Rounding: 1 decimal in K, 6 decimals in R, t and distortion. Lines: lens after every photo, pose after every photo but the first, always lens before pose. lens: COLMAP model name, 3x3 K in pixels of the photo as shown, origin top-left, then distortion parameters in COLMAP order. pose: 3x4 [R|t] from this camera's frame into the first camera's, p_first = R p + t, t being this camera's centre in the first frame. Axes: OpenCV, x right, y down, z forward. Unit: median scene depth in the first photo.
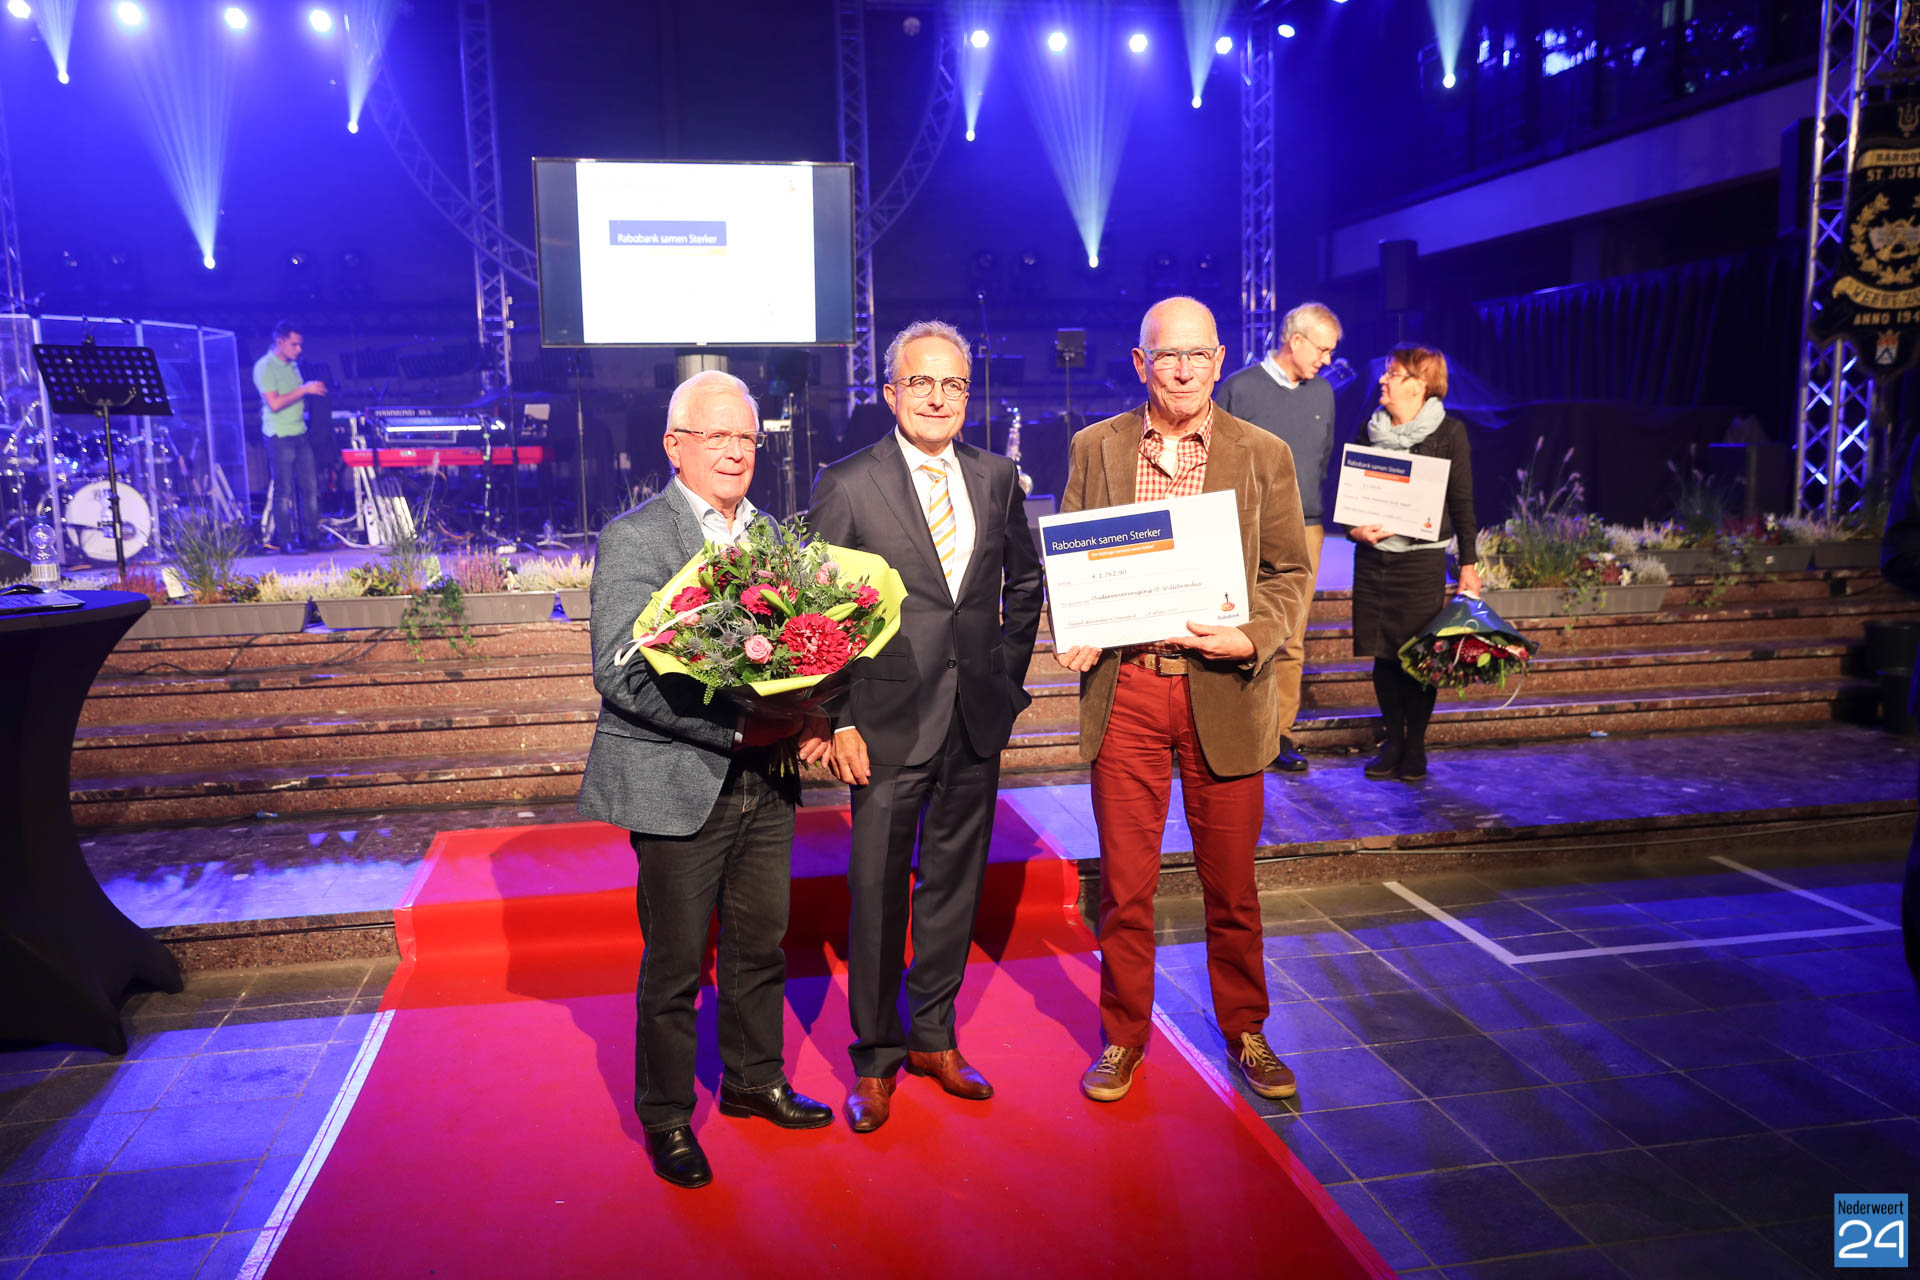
lens RADIAL K [[1521.7, 0, 960.0], [0, 1521.7, 640.0], [0, 0, 1]] dist [-0.045444, 0.100576]
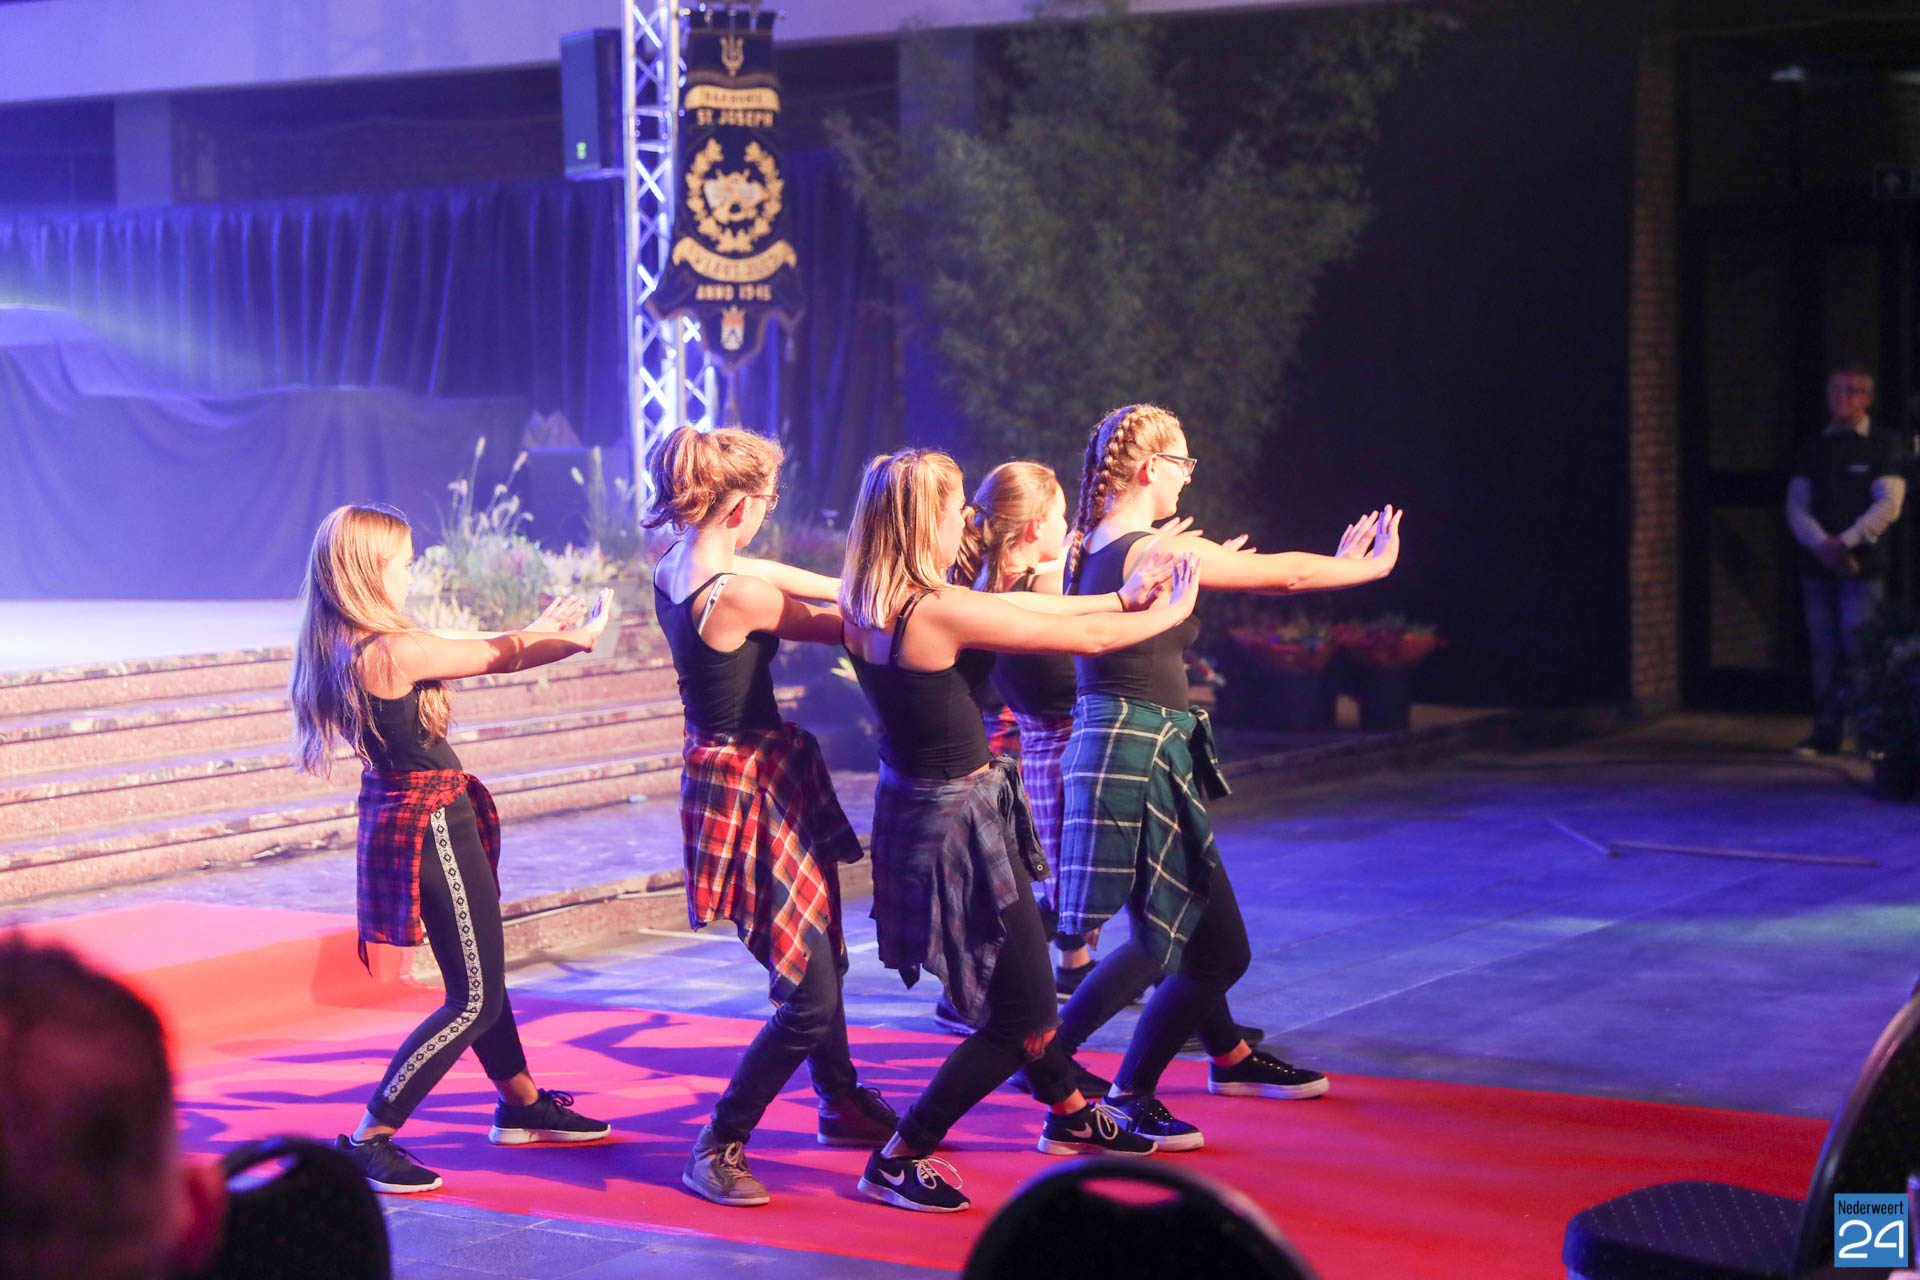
lens RADIAL K [[3748.4, 0, 960.0], [0, 3748.4, 640.0], [0, 0, 1]] dist [-0.025643, -0.079349]
pose [[0.685083, -0.039514, 0.727392, -0.753605], [0.099547, 0.994239, -0.039747, 0.060913], [-0.721631, 0.099640, 0.685070, -0.423187]]
